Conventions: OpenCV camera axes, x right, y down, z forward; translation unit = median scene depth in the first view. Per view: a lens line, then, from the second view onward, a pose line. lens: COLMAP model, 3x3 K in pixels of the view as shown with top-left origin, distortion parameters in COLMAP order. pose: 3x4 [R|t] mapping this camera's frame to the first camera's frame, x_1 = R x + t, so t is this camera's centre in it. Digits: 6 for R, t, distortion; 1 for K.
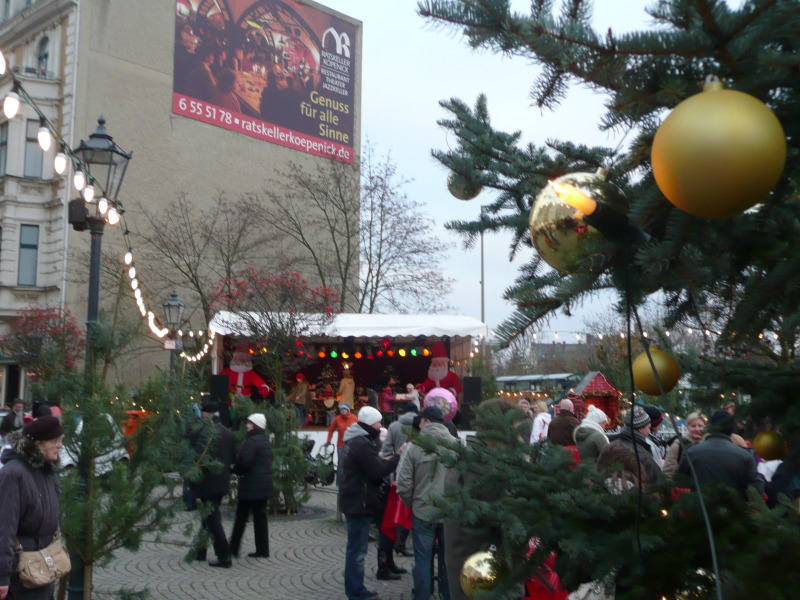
lens RADIAL K [[885.8, 0, 397.6], [0, 885.8, 296.2], [0, 0, 1]] dist [0.002457, 0.000000]
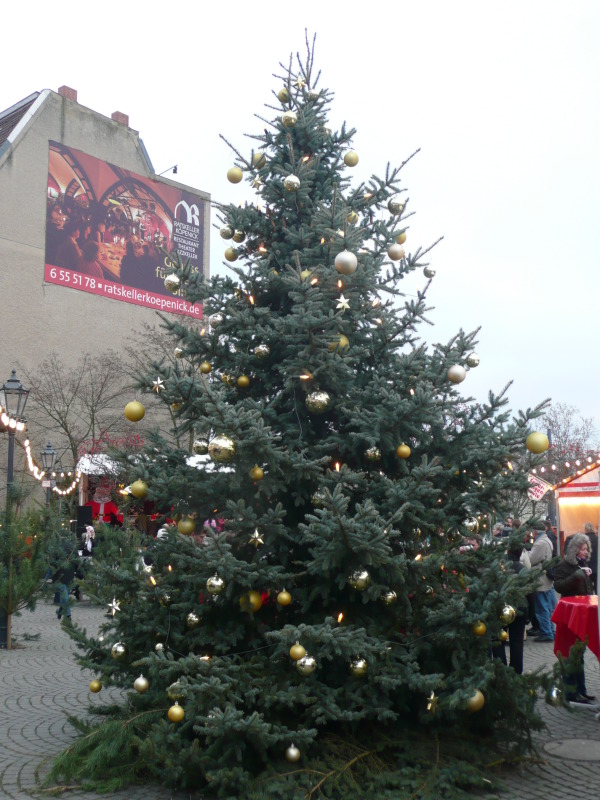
lens RADIAL K [[931.8, 0, 302.5], [0, 931.8, 404.4], [0, 0, 1]] dist [-0.008714, 0.000000]
pose [[0.999627, -0.008362, 0.026009, 0.051670], [0.008648, 0.999903, -0.010911, -0.026222], [-0.025916, 0.011132, 0.999602, -0.229424]]
